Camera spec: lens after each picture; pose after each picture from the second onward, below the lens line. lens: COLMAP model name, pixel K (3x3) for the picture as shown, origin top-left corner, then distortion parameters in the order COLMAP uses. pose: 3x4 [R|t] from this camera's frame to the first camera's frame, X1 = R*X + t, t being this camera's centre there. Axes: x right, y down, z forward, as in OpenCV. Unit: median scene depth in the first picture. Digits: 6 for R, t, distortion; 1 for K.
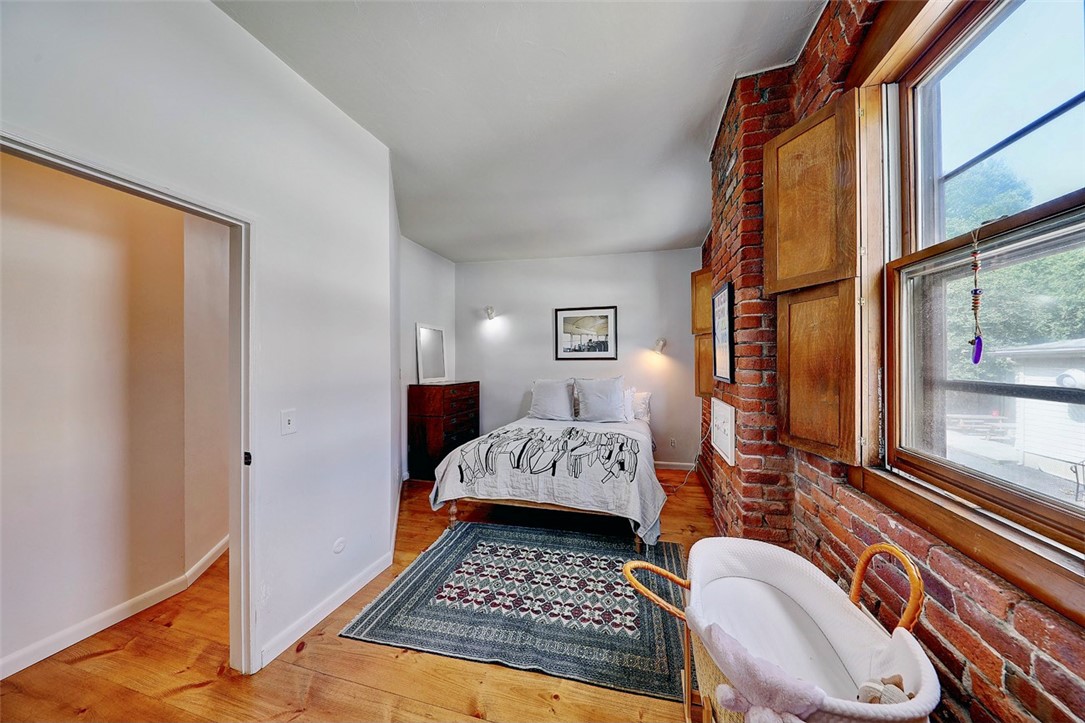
lens RADIAL K [[340.9, 0, 550.2], [0, 340.9, 359.6], [0, 0, 1]] dist [-0.000587, -0.000299]
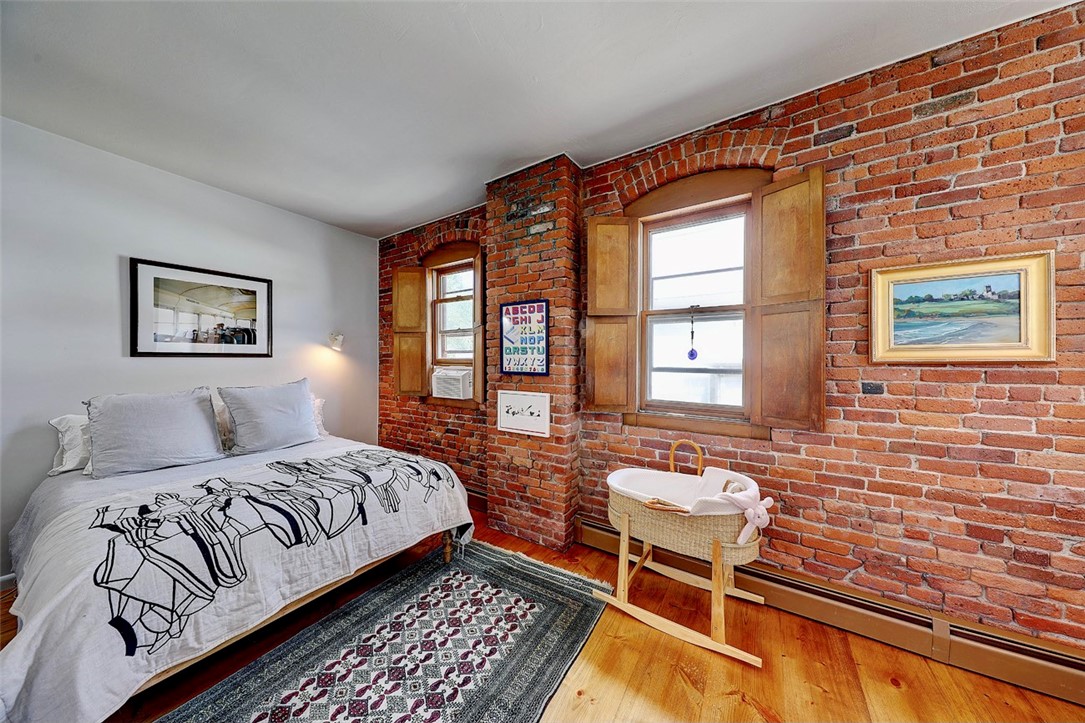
lens RADIAL K [[340.9, 0, 548.5], [0, 340.9, 360.2], [0, 0, 1]] dist [-0.000587, -0.000299]
pose [[0.295796, 0.006166, 0.955231, -0.573779], [-0.006531, 0.999969, -0.004433, 0.011657], [-0.955229, -0.004928, 0.295828, 0.471138]]
